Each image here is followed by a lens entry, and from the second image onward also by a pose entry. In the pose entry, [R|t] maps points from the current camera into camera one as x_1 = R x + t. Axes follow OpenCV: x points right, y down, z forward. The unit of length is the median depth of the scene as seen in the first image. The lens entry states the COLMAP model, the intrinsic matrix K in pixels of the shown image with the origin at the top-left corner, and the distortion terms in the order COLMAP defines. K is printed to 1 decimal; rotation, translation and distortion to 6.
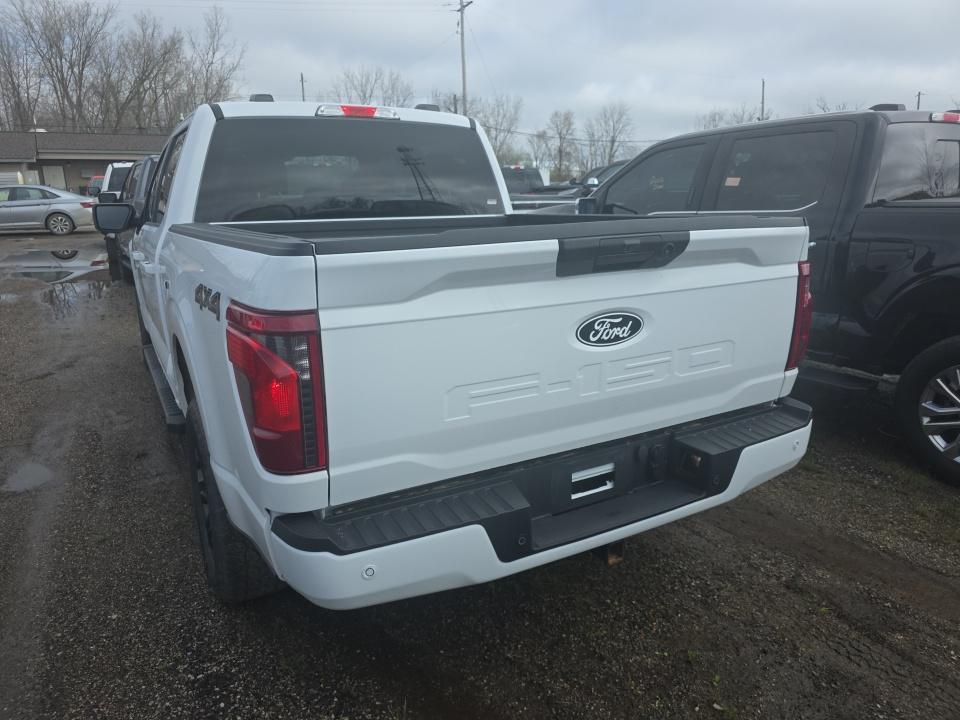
lens RADIAL K [[643.9, 0, 471.7], [0, 643.9, 358.9], [0, 0, 1]] dist [0.034976, -0.029477]
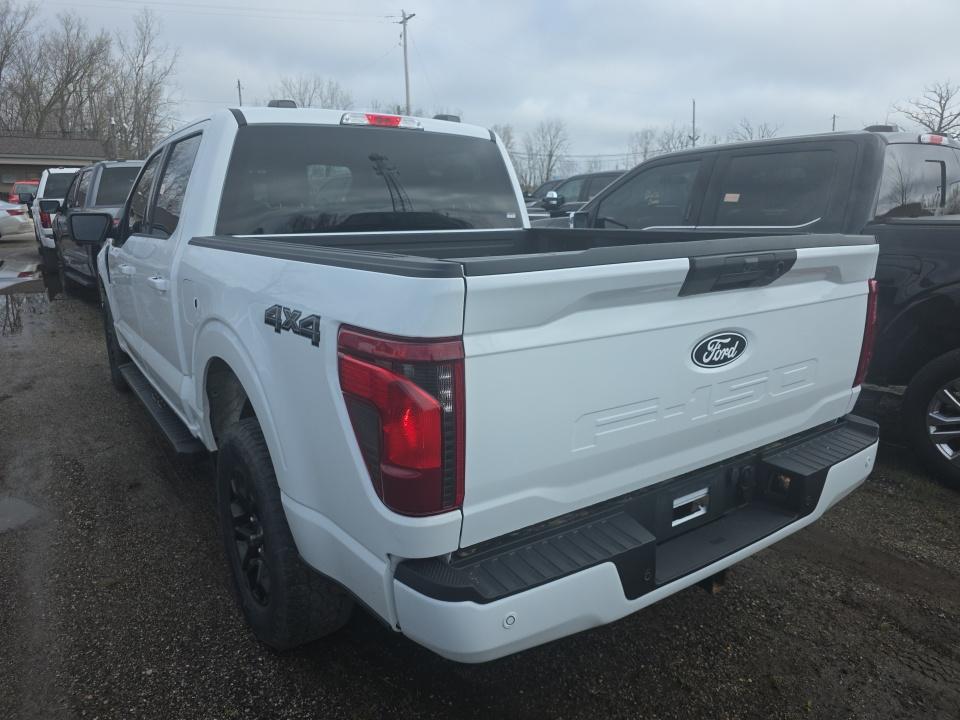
lens RADIAL K [[643.9, 0, 478.5], [0, 643.9, 358.6], [0, 0, 1]] dist [0.034976, -0.029477]
pose [[0.995304, -0.011516, 0.096114, -0.192688], [0.013161, 0.999777, -0.016497, -0.017679], [-0.095903, 0.017685, 0.995234, 0.057555]]
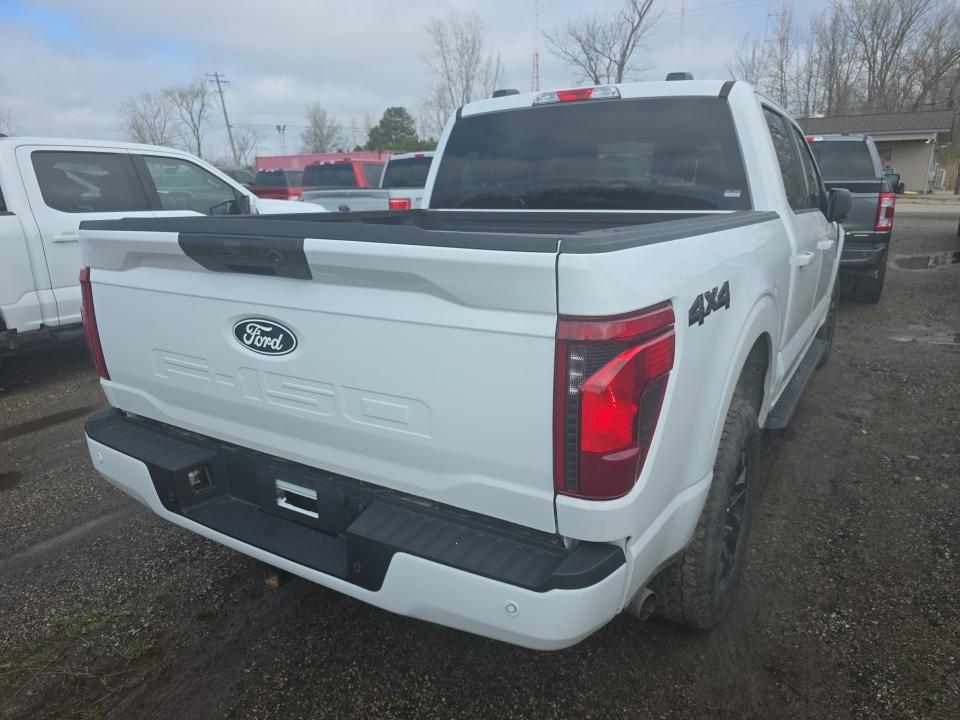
lens RADIAL K [[643.9, 0, 483.1], [0, 643.9, 359.1], [0, 0, 1]] dist [0.034976, -0.029477]
pose [[0.506632, 0.236086, -0.829209, 0.928646], [-0.213269, 0.966205, 0.144786, -0.174979], [0.835368, 0.103492, 0.539860, 0.619591]]
